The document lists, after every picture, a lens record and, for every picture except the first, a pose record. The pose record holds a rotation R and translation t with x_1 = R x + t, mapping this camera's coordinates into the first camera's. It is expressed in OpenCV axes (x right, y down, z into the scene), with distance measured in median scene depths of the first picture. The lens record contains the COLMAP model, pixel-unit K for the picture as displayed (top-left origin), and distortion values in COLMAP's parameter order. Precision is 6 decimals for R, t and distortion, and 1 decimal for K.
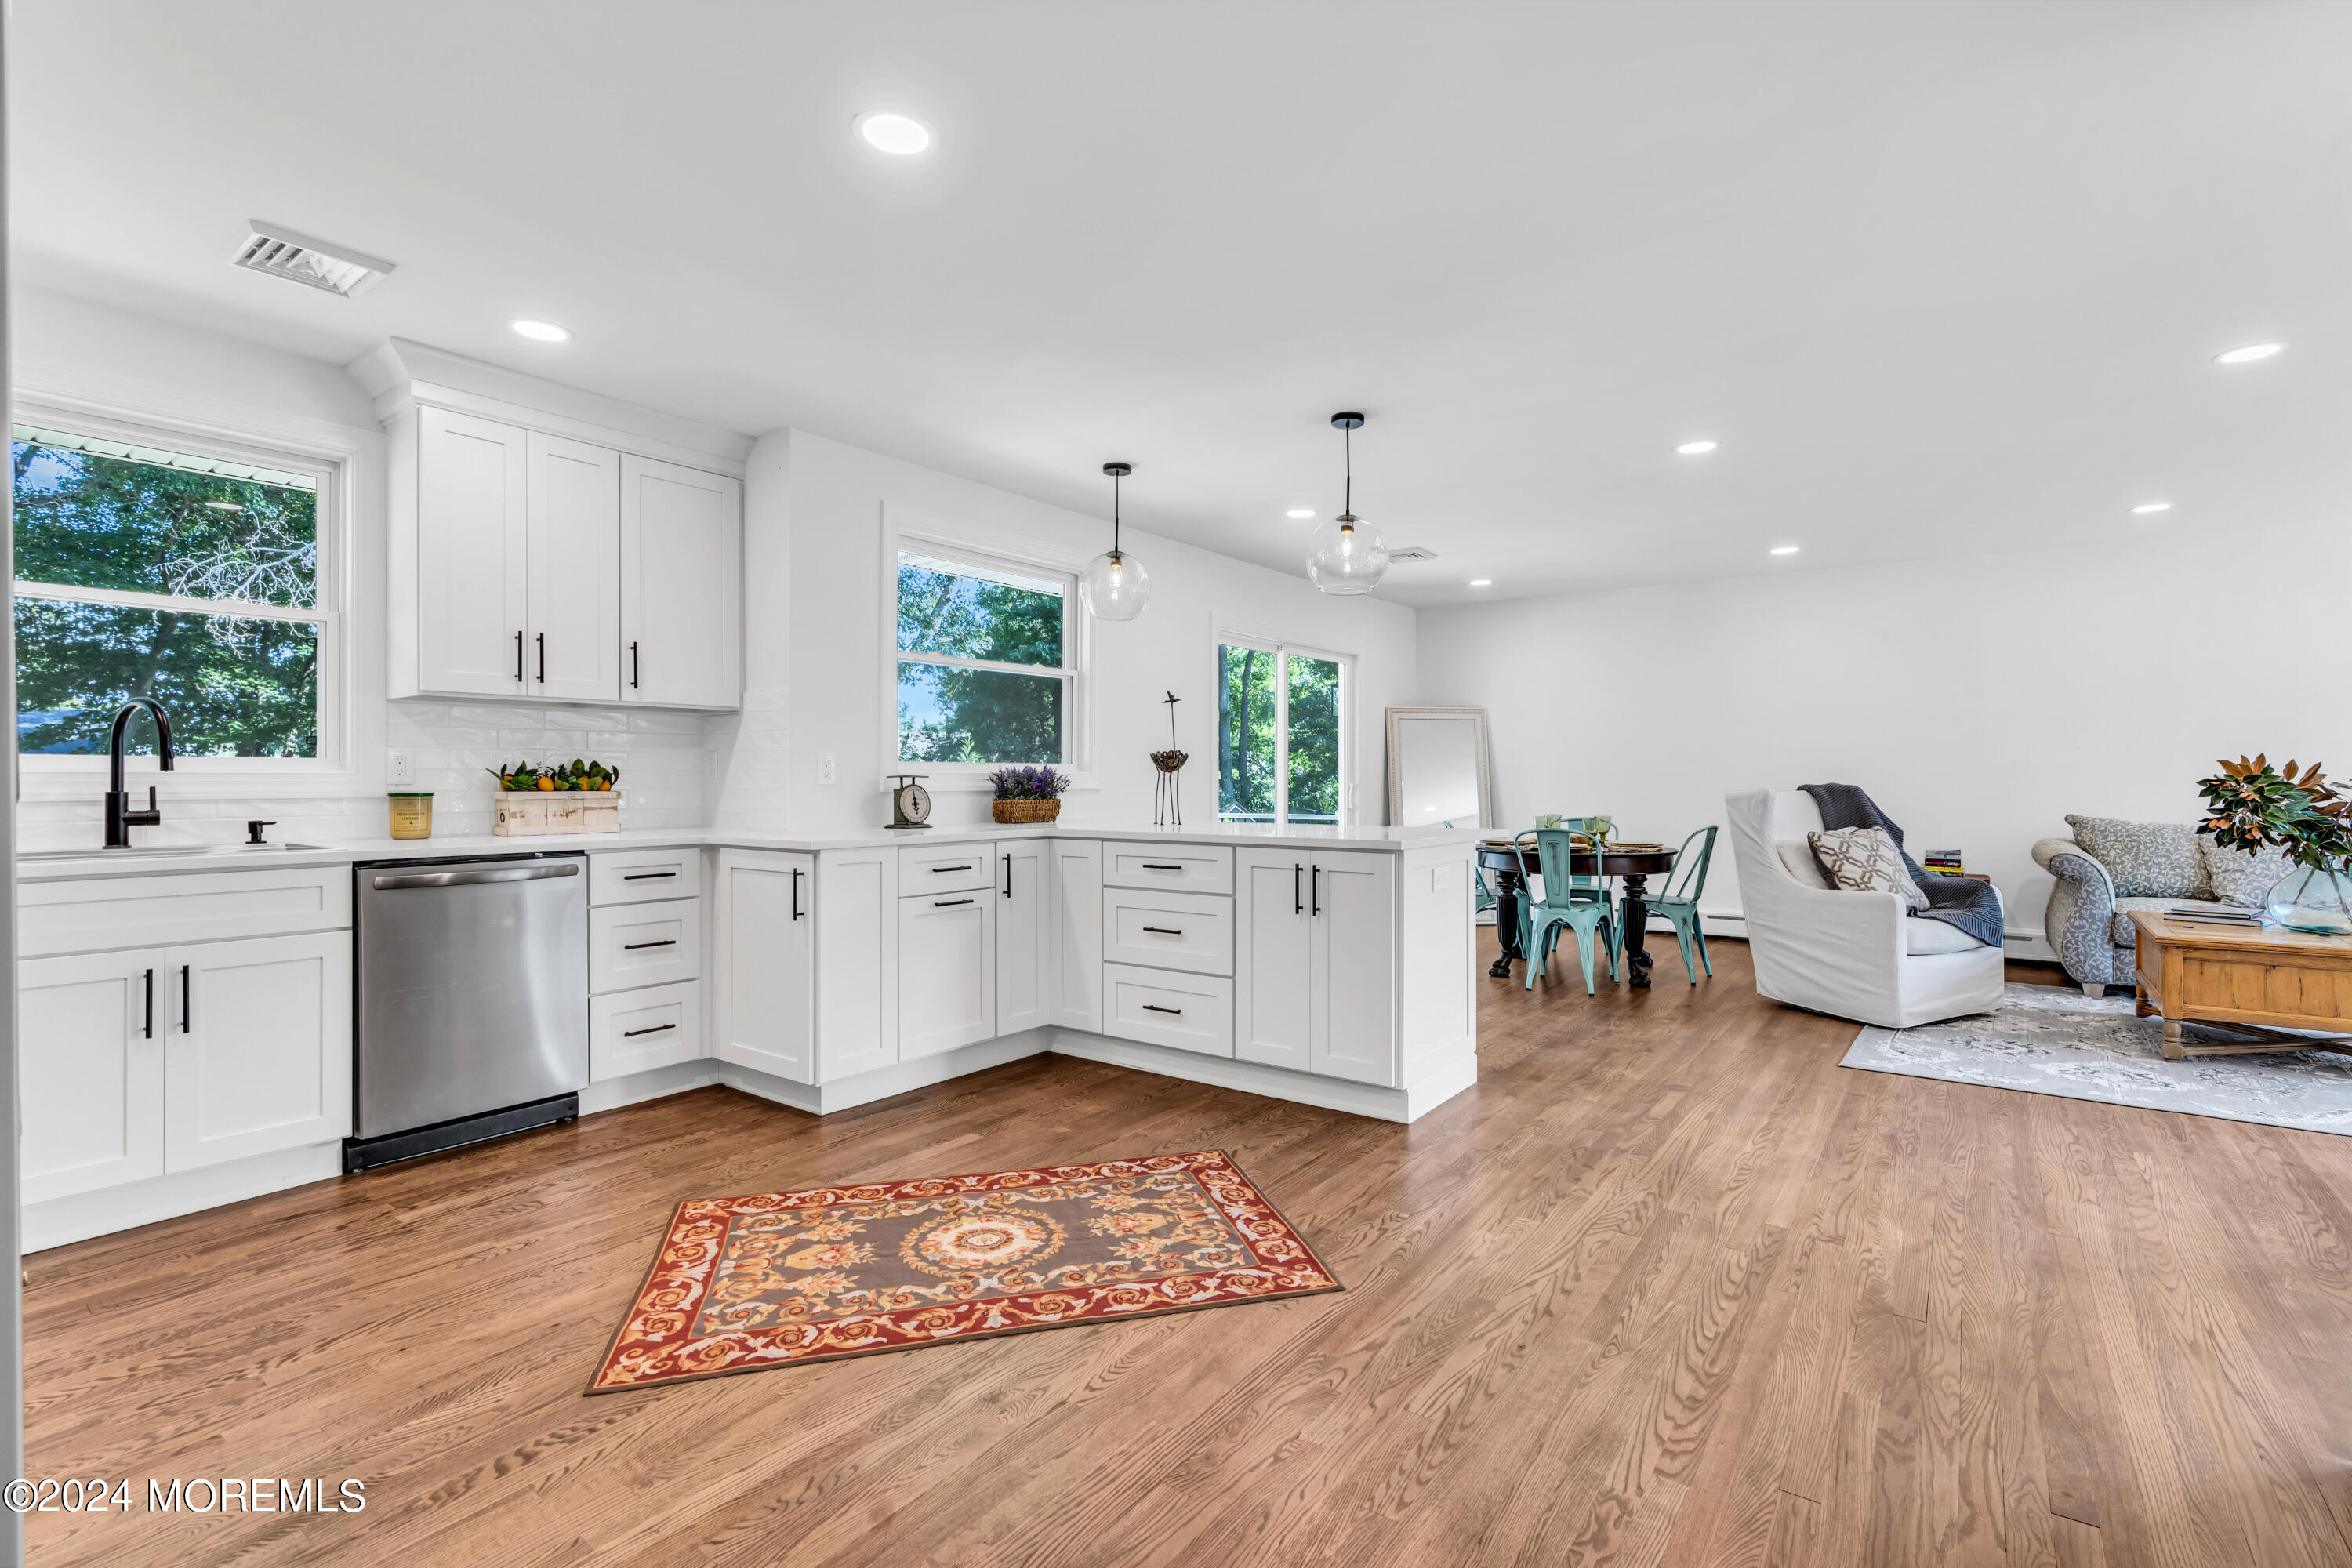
lens RADIAL K [[1077.1, 0, 1229.9], [0, 1077.1, 776.3], [0, 0, 1]] dist [-0.010133, 0.002696]
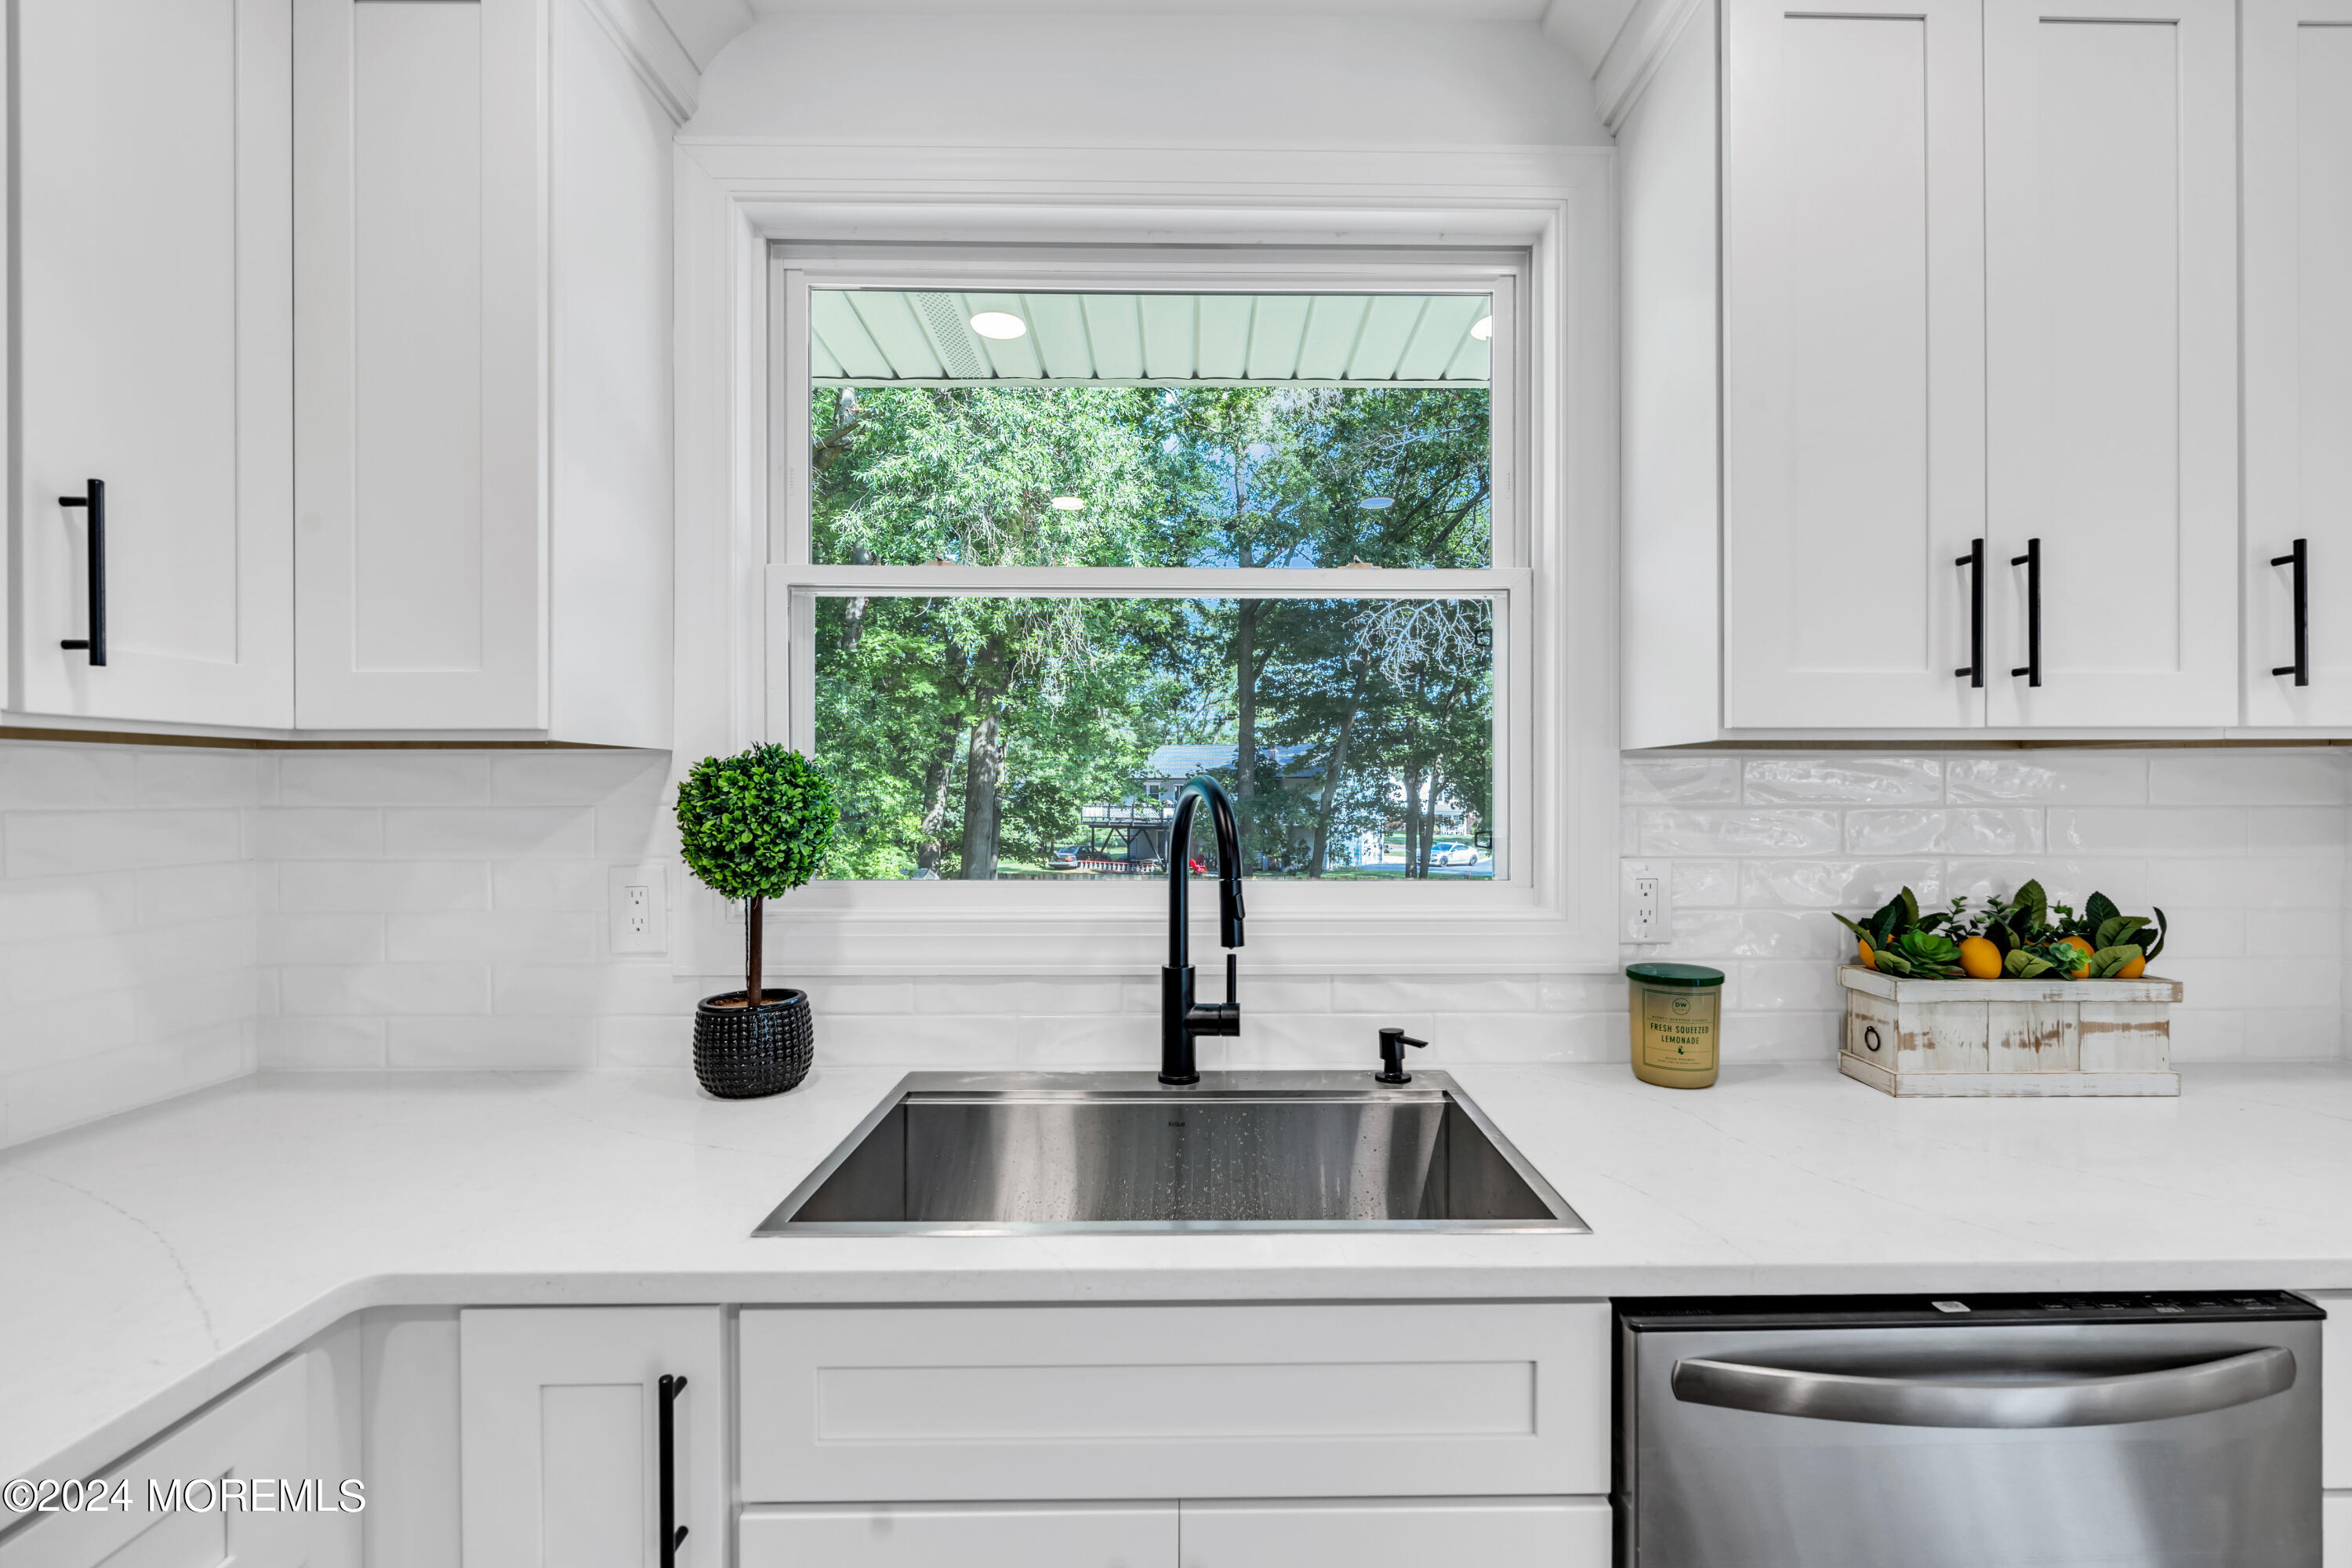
lens RADIAL K [[1077.1, 0, 1180.2], [0, 1077.1, 786.2], [0, 0, 1]] dist [-0.010133, 0.002696]
pose [[0.577181, -0.000528, -0.816616, -0.516143], [0.000071, 1.000000, -0.000597, -0.055169], [0.816616, 0.000287, 0.577181, 0.580386]]
